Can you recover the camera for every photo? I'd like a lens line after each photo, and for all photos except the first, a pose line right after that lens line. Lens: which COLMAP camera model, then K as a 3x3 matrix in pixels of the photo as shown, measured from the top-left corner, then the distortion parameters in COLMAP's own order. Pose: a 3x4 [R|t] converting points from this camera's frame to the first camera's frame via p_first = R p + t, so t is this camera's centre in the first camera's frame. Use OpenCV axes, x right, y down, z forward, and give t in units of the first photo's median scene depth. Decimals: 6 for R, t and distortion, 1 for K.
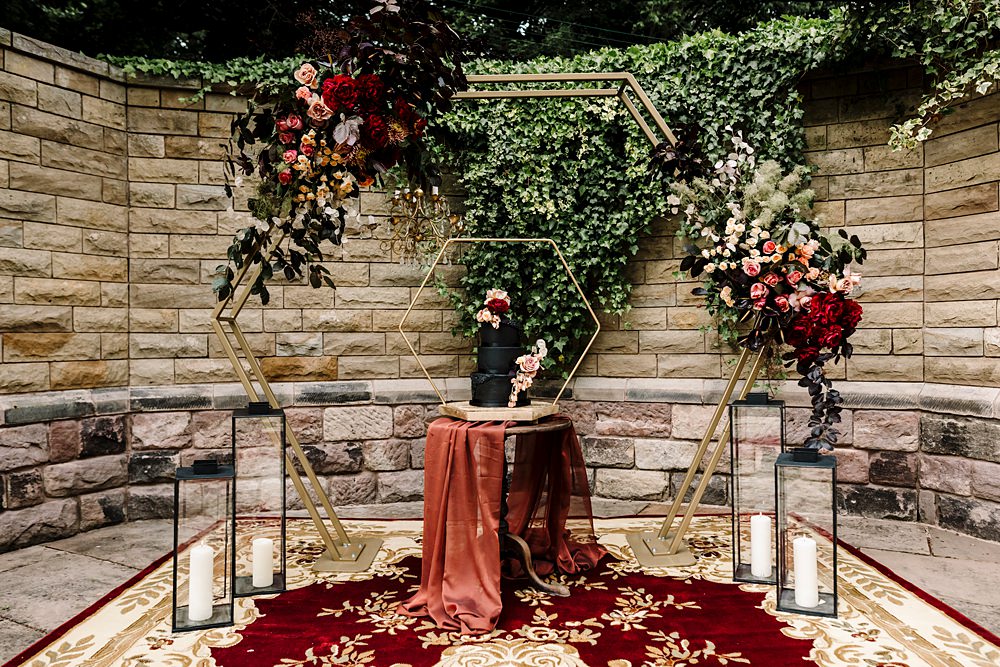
lens RADIAL K [[739.6, 0, 496.9], [0, 739.6, 341.4], [0, 0, 1]] dist [-0.049290, 0.051388]
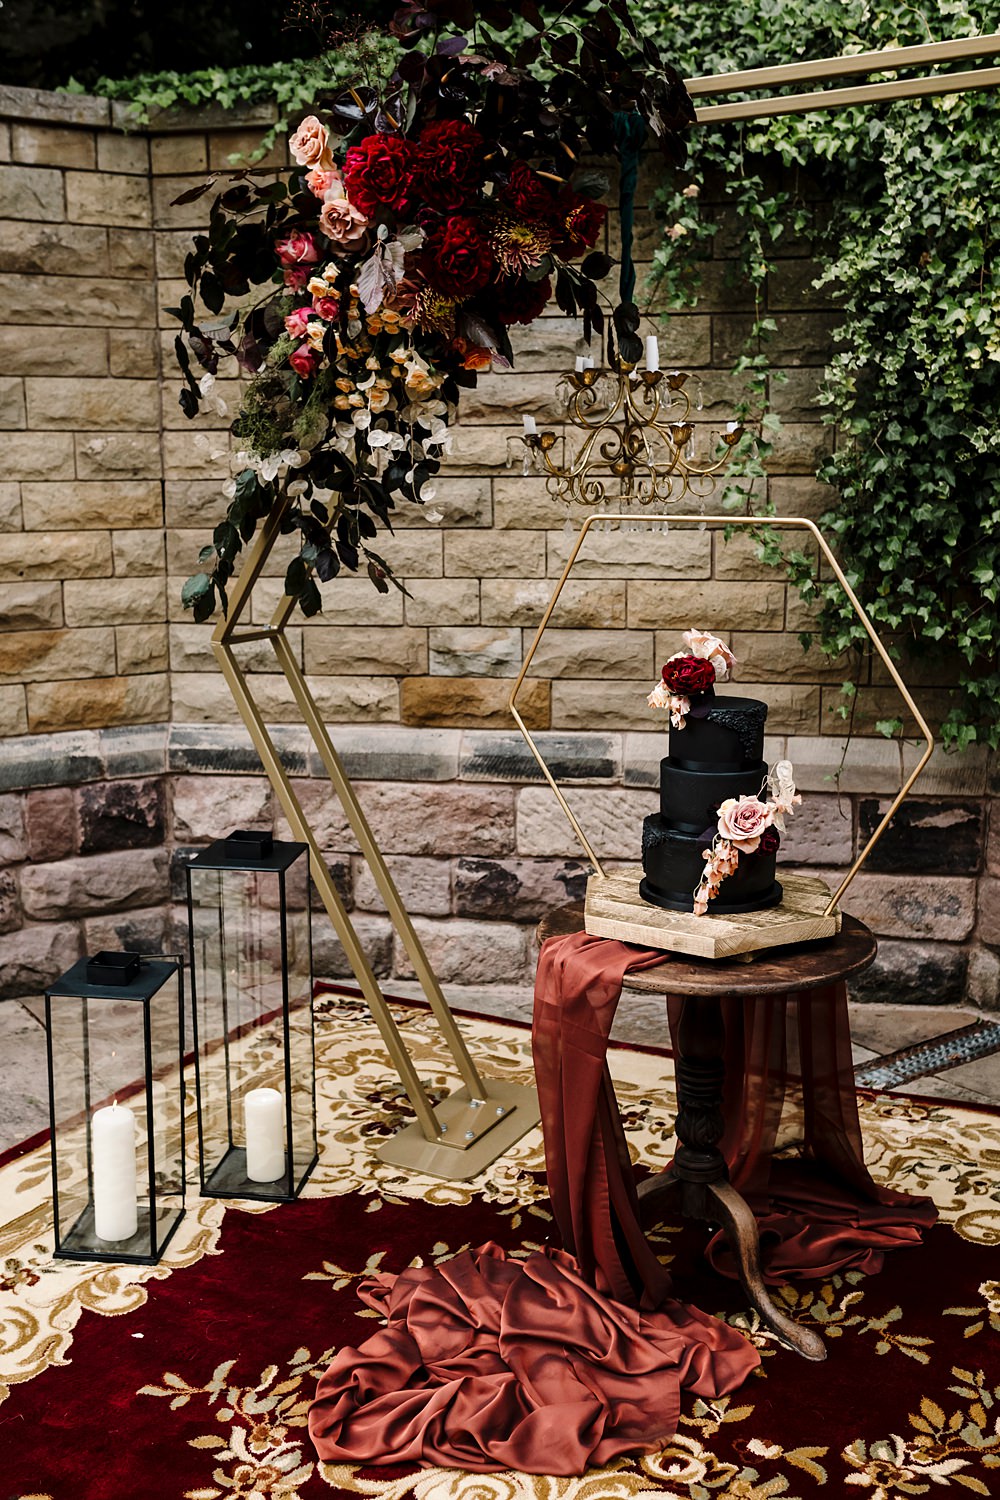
lens RADIAL K [[1542.1, 0, 470.2], [0, 1542.1, 742.5], [0, 0, 1]] dist [-0.066784, 0.103280]
pose [[0.880807, 0.081620, -0.466387, 0.216008], [-0.001199, 0.985411, 0.170186, -0.116108], [0.473474, -0.149342, 0.868055, 0.125708]]
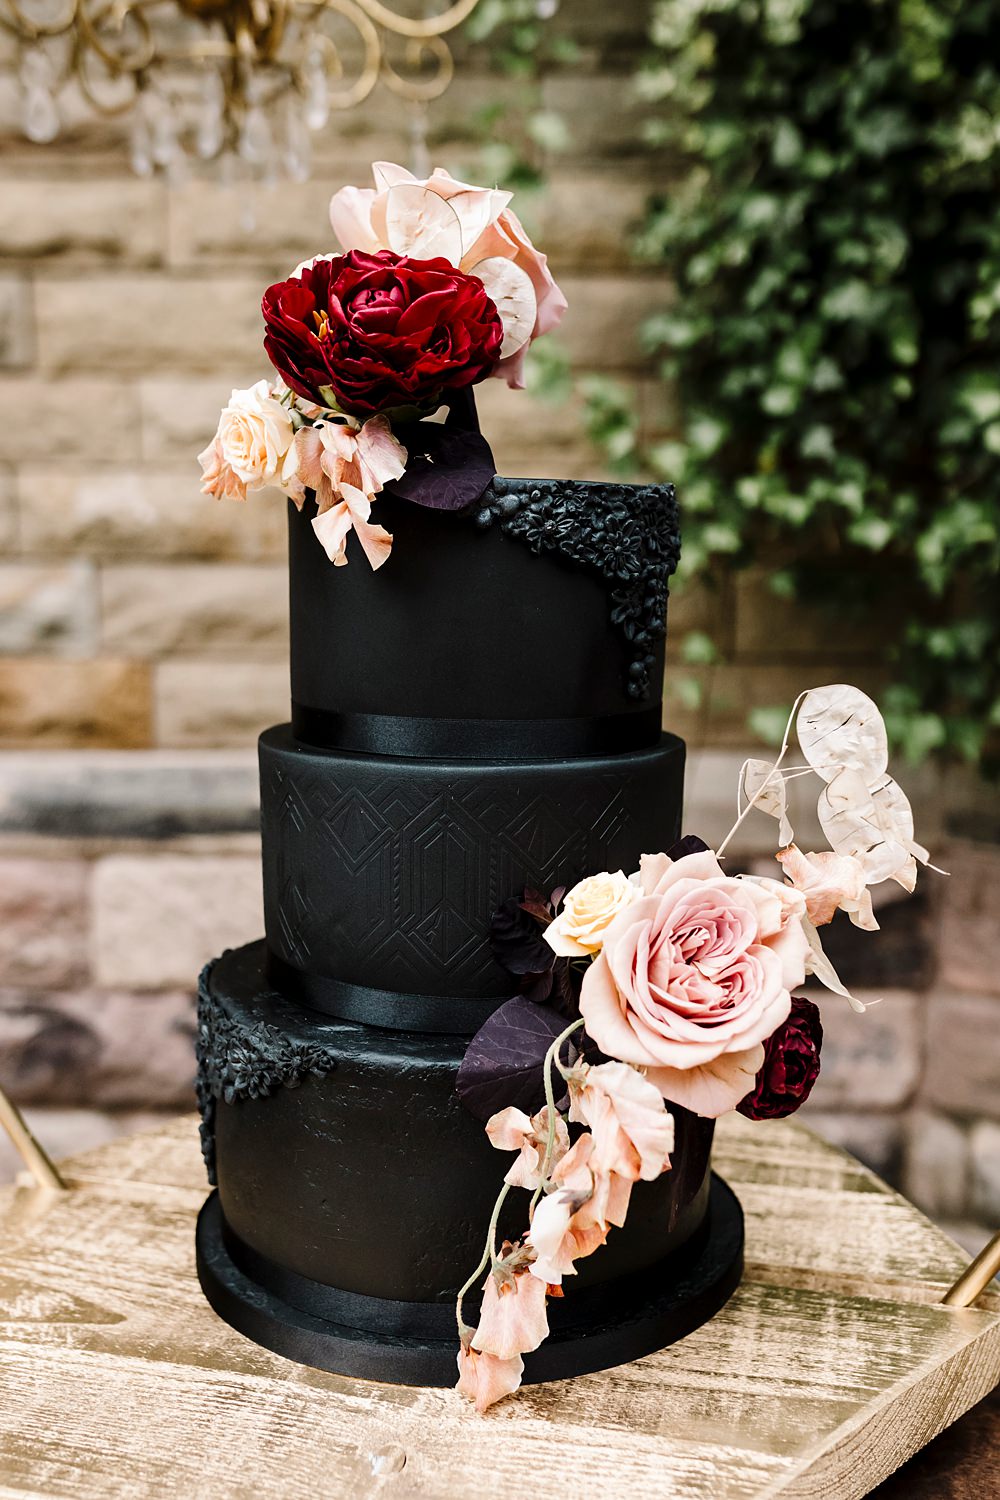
lens RADIAL K [[1482.9, 0, 522.2], [0, 1482.9, 778.0], [0, 0, 1]] dist [-0.068216, 0.099611]
pose [[0.960582, 0.048980, -0.273647, 0.050029], [-0.009990, 0.989802, 0.142099, -0.013272], [0.277817, -0.133764, 0.951275, 0.592187]]
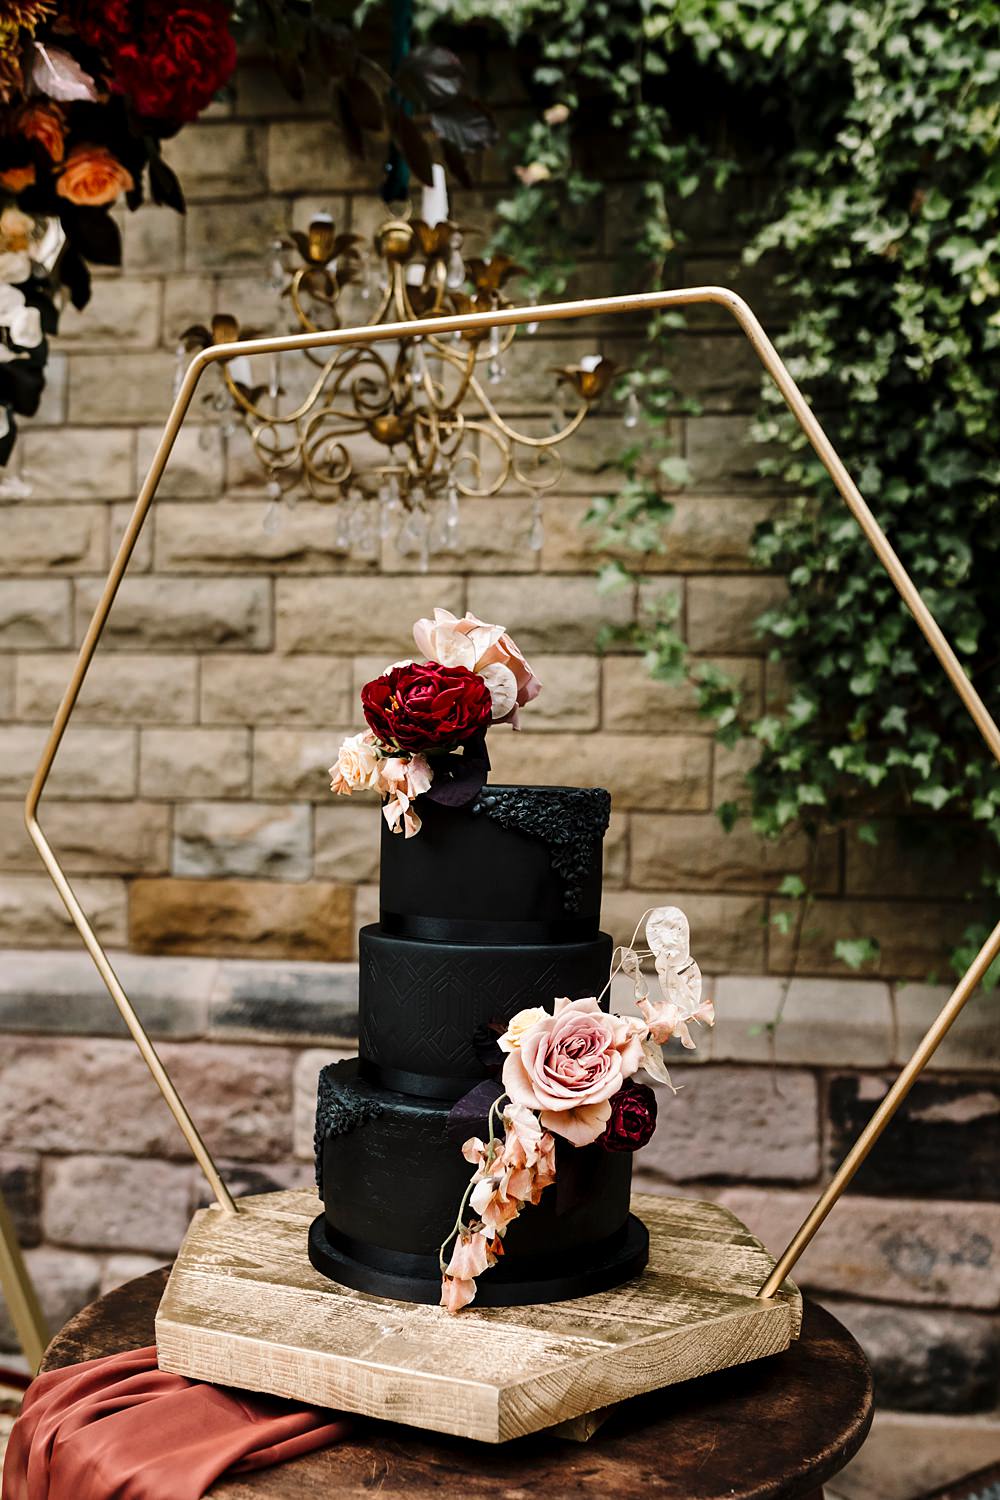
lens RADIAL K [[1509.5, 0, 517.2], [0, 1509.5, 786.6], [0, 0, 1]] dist [-0.102106, 0.246642]
pose [[0.903328, 0.021954, -0.428389, 0.119803], [-0.026725, 0.999630, -0.005126, -0.019907], [0.428117, 0.016080, 0.903580, 0.502119]]
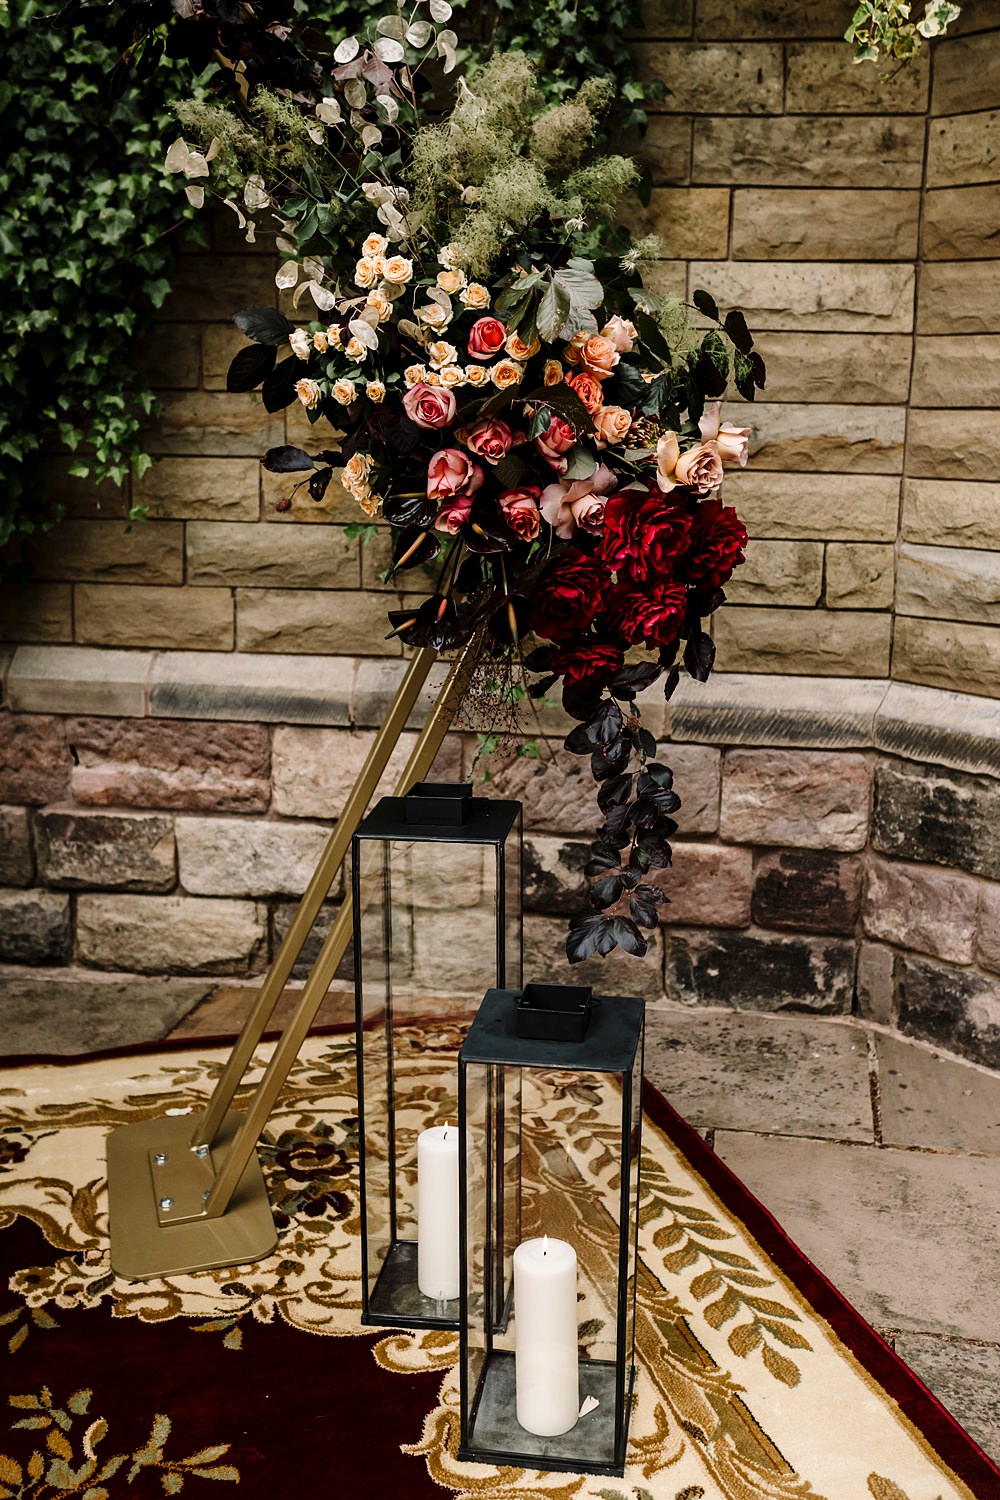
lens RADIAL K [[1542.5, 0, 531.0], [0, 1542.5, 717.7], [0, 0, 1]] dist [-0.050954, 0.052882]
pose [[0.953973, -0.026462, 0.298722, 0.138617], [-0.028441, 0.983626, 0.177962, -0.063711], [-0.298540, -0.178267, 0.937600, 0.254292]]
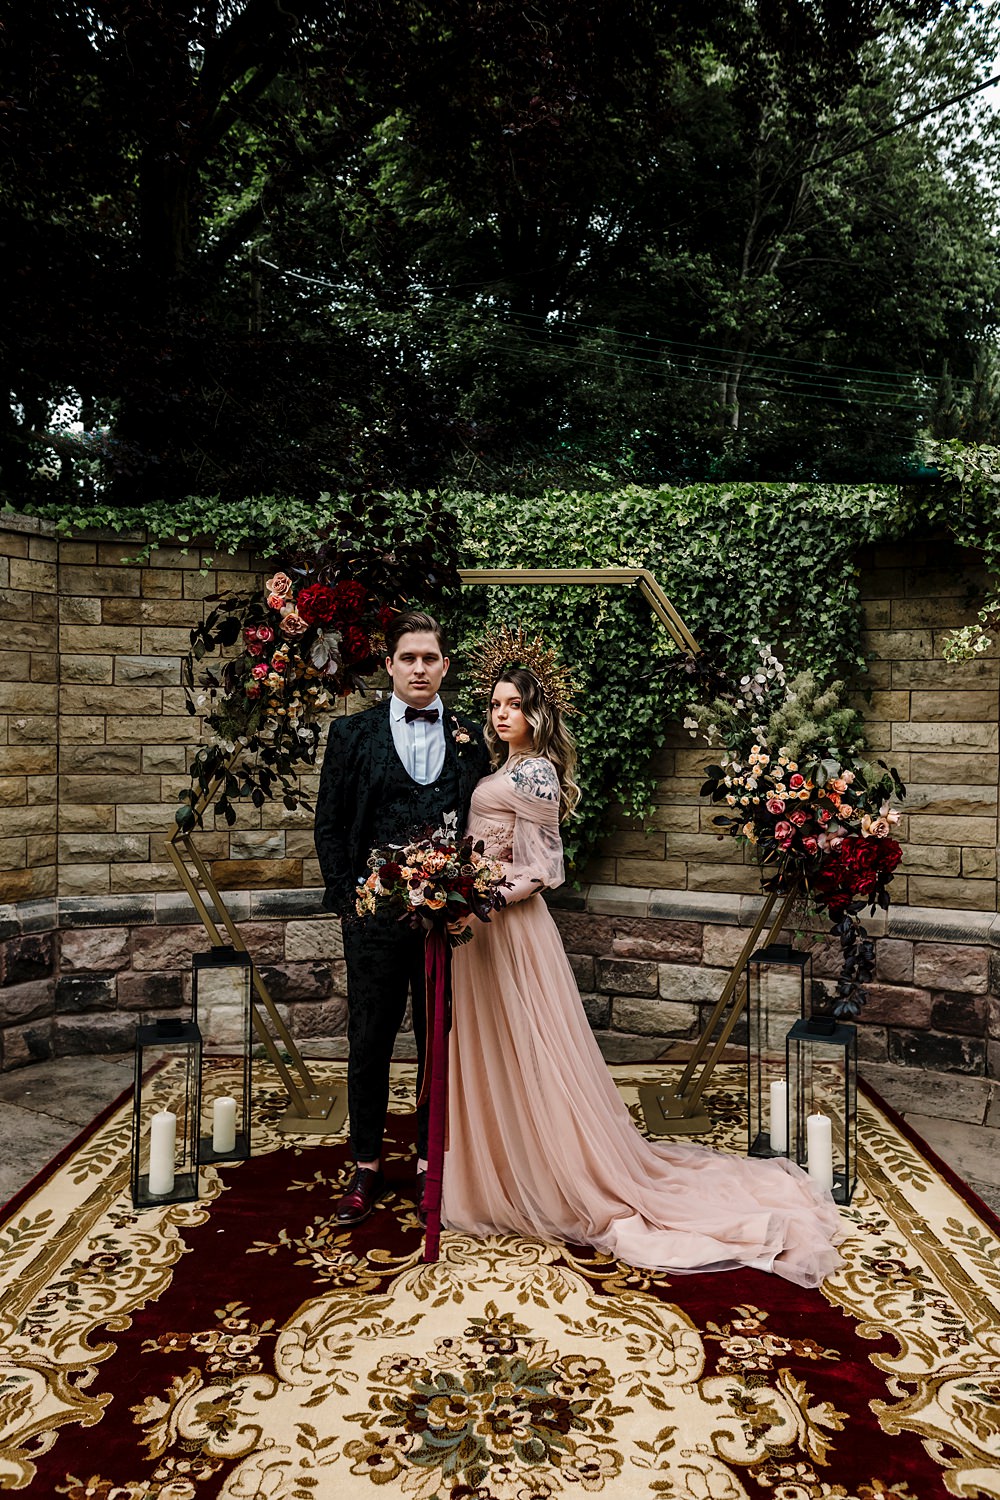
lens RADIAL K [[1072.8, 0, 501.2], [0, 1072.8, 731.8], [0, 0, 1]] dist [-0.054718, 0.066191]
pose [[0.999849, 0.014665, -0.009325, 0.018315], [-0.014651, 0.999891, 0.001536, -0.138279], [0.009347, -0.001399, 0.999955, -0.221057]]
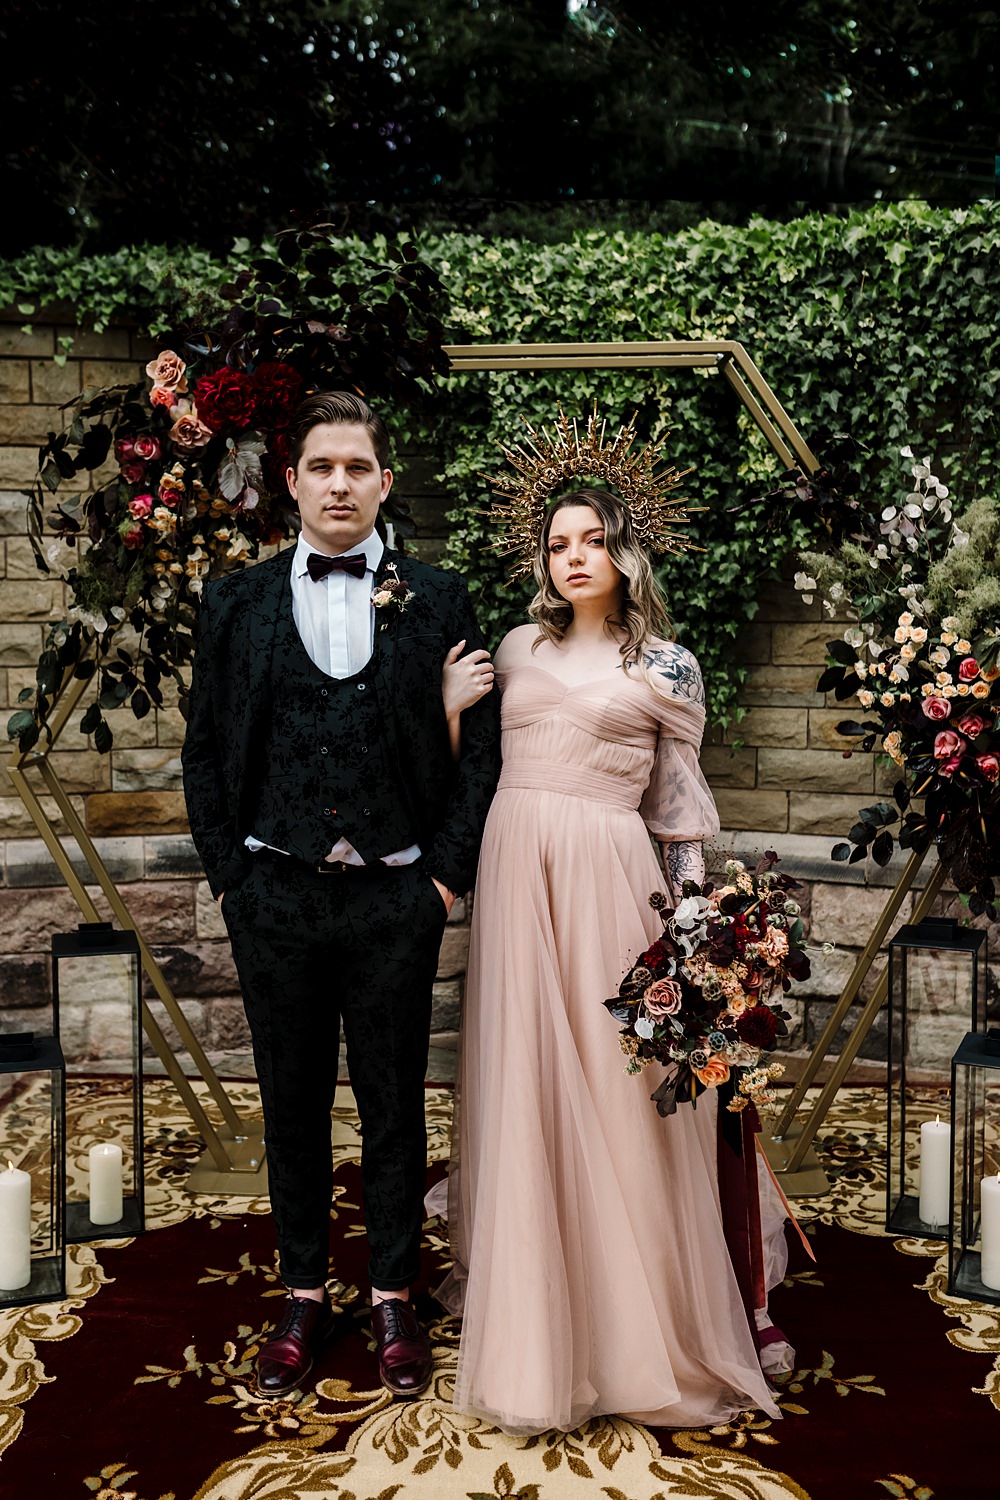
lens RADIAL K [[1476.4, 0, 467.6], [0, 1476.4, 733.9], [0, 0, 1]] dist [-0.068801, 0.129638]
pose [[0.999323, 0.009274, -0.035598, 0.014548], [-0.006149, 0.996197, 0.086917, -0.131116], [0.036268, -0.086639, 0.995579, -0.121245]]
